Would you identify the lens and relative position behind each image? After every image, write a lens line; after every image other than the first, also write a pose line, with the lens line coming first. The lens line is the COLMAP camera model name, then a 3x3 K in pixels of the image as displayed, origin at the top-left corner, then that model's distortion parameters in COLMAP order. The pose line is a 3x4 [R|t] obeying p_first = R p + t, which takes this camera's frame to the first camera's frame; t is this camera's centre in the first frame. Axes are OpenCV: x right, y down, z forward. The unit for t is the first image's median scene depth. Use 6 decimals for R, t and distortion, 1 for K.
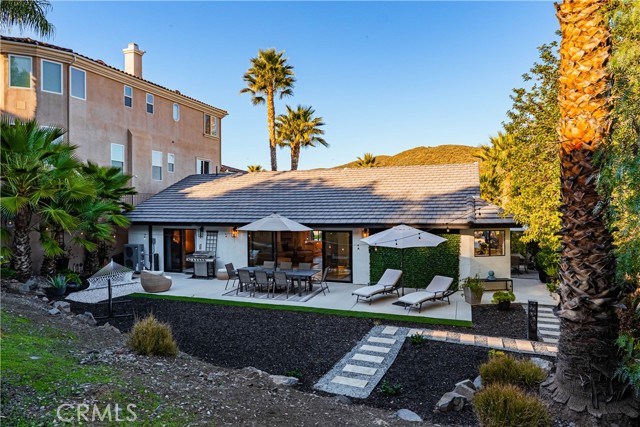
lens RADIAL K [[391.1, 0, 319.3], [0, 391.1, 206.3], [0, 0, 1]] dist [0.001784, -0.000233]
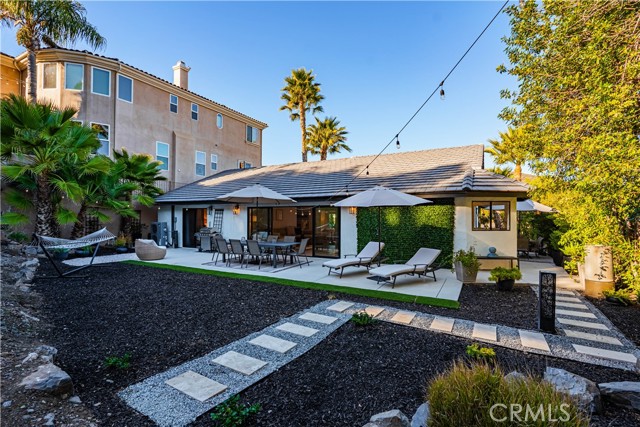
lens RADIAL K [[293.7, 0, 320.0], [0, 293.7, 213.5], [0, 0, 1]] dist [0.002335, 0.000446]
pose [[0.988660, 0.008825, -0.149912, 0.143998], [-0.010204, 0.999912, -0.008432, 0.090064], [0.149824, 0.009866, 0.988663, 0.270679]]
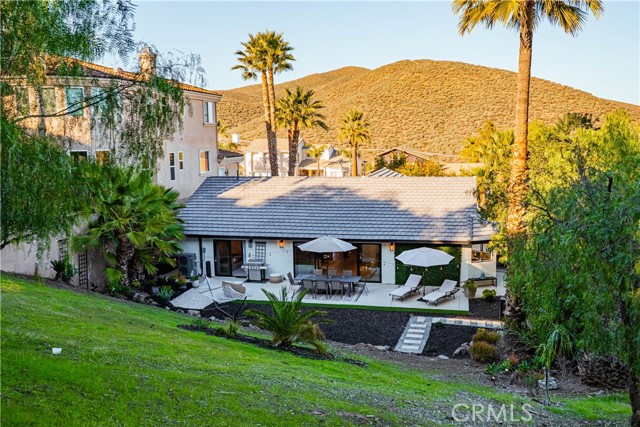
lens RADIAL K [[528.8, 0, 339.2], [0, 528.8, 214.1], [0, 0, 1]] dist [-0.007799, -0.001198]
pose [[0.991437, -0.024684, 0.128231, -0.276457], [0.007861, 0.991473, 0.130076, -0.262823], [-0.130348, -0.127955, 0.983177, -0.688174]]
